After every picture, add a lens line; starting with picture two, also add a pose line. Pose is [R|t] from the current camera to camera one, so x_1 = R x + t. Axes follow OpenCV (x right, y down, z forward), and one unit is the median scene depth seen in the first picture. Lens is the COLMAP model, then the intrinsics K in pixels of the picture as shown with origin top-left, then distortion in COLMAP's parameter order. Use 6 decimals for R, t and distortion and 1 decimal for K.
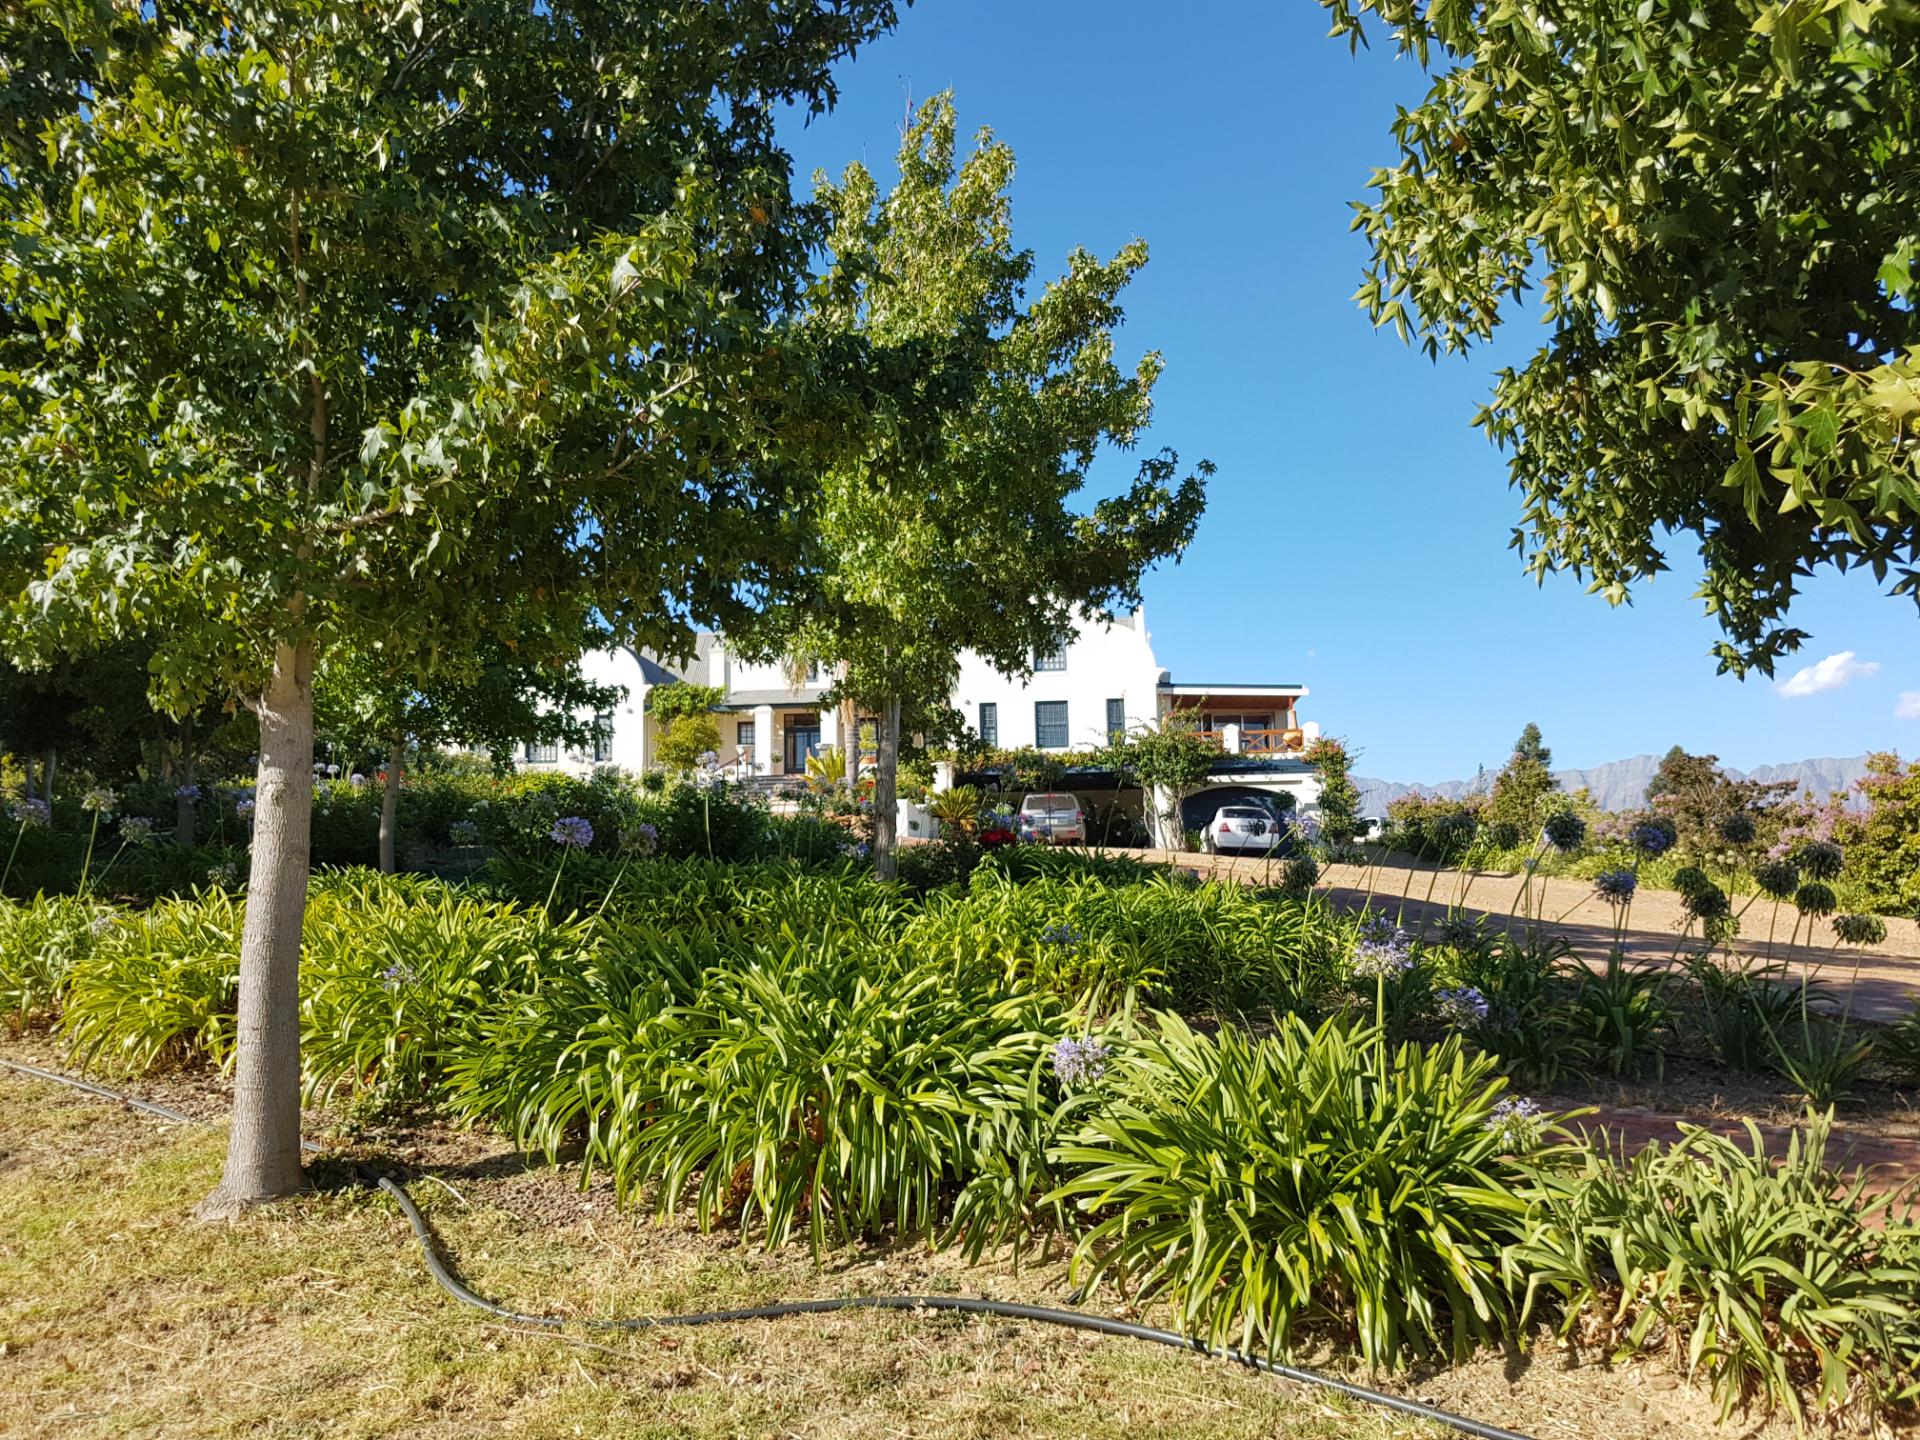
lens RADIAL K [[1509.1, 0, 948.3], [0, 1509.1, 759.3], [0, 0, 1]] dist [0.281708, -0.620630]
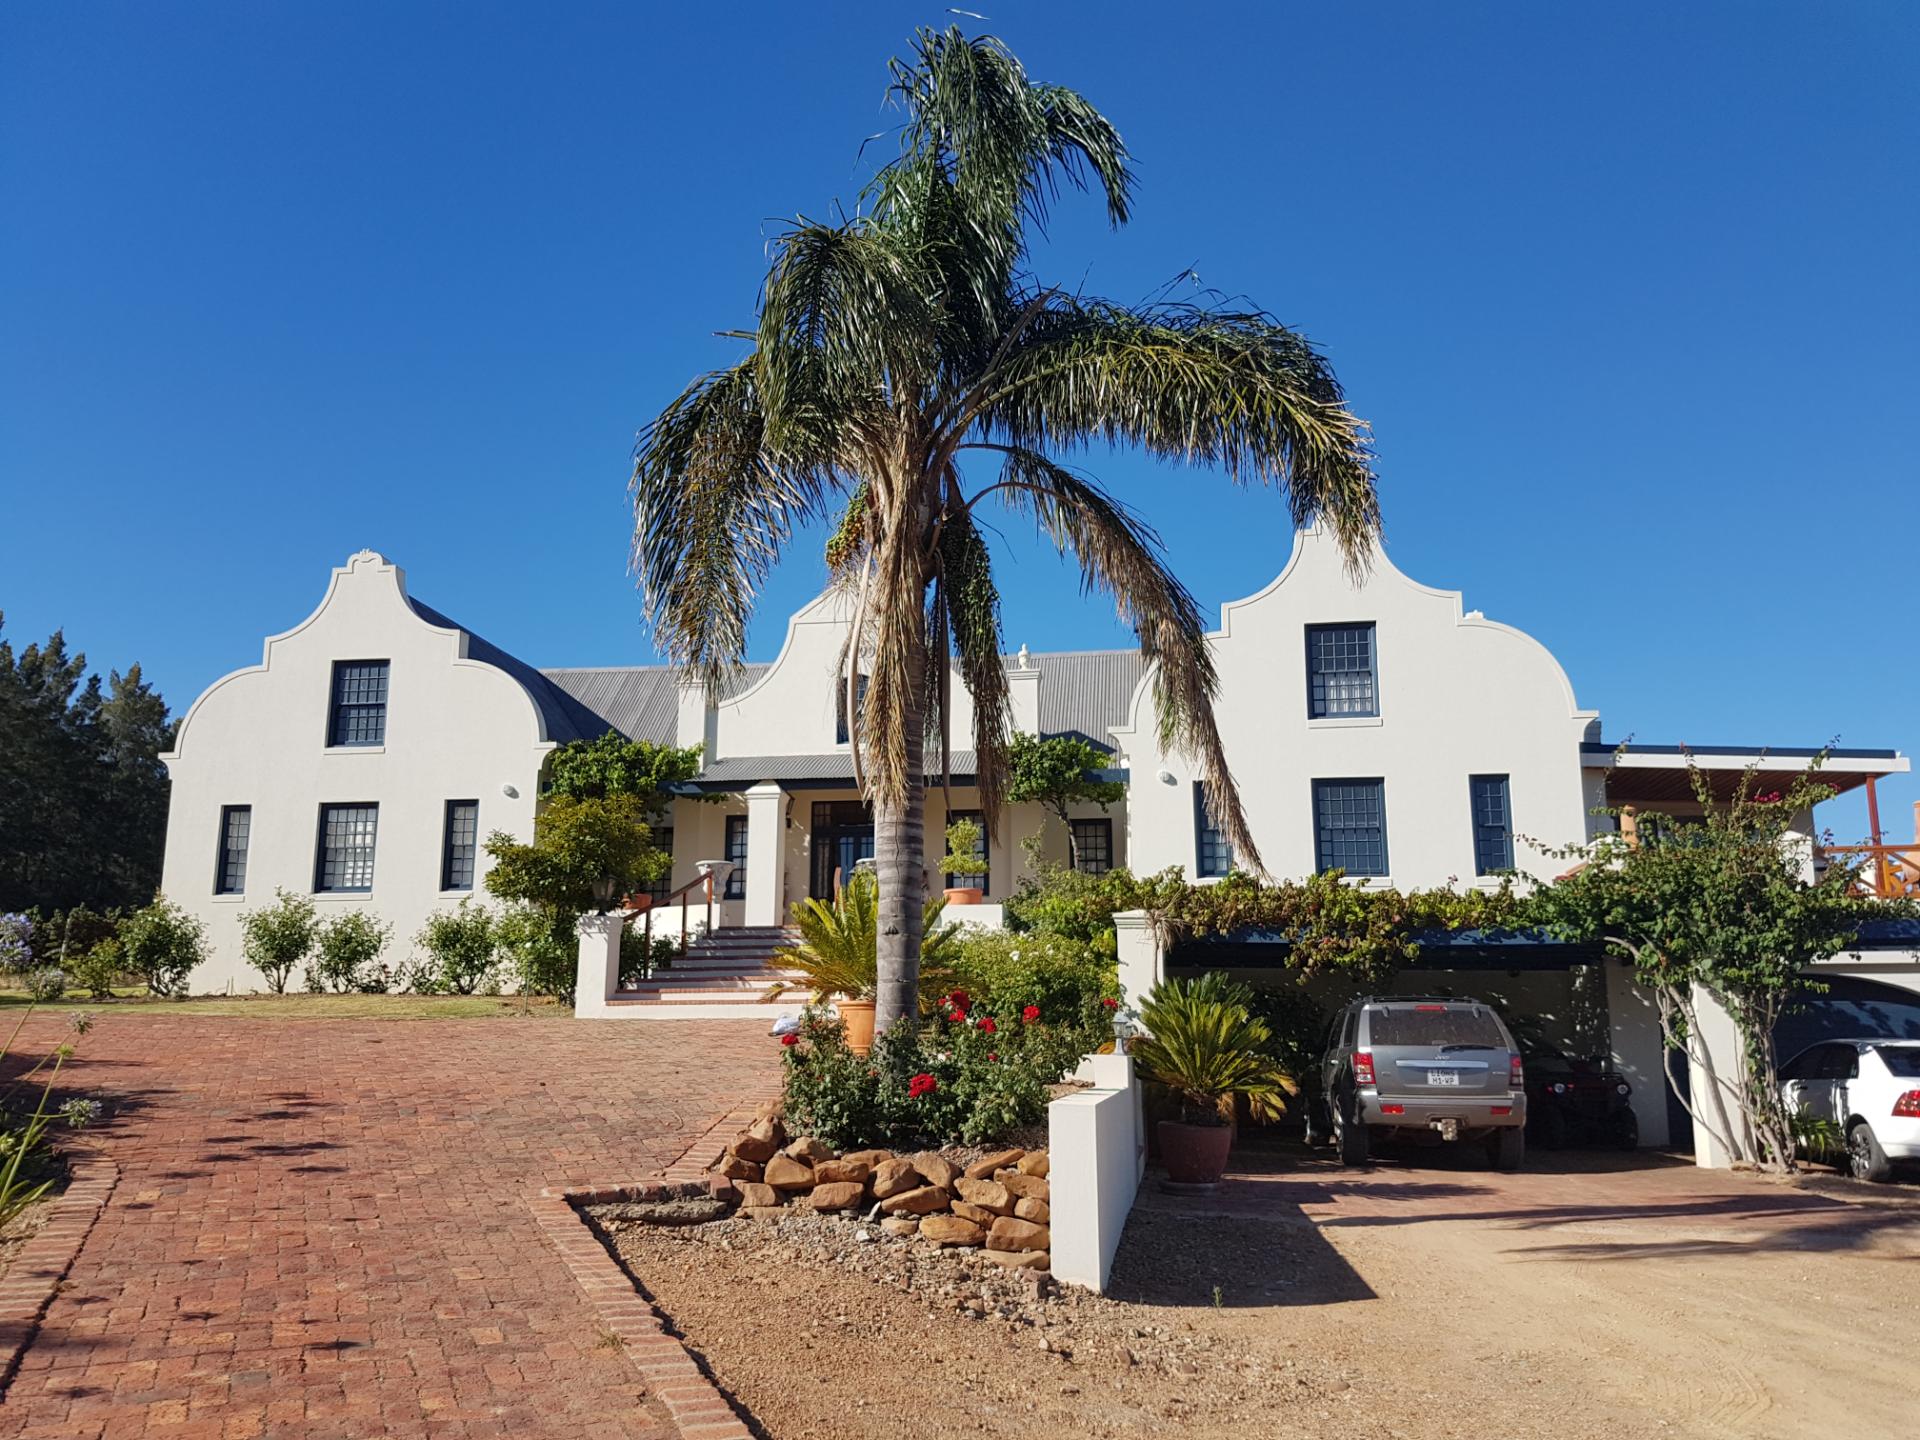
lens RADIAL K [[1509.1, 0, 948.3], [0, 1509.1, 759.3], [0, 0, 1]] dist [0.281708, -0.620630]
pose [[0.996830, 0.008354, -0.079116, -0.022478], [-0.014027, 0.997347, -0.071425, -0.008340], [0.078310, 0.072308, 0.994303, 0.525371]]
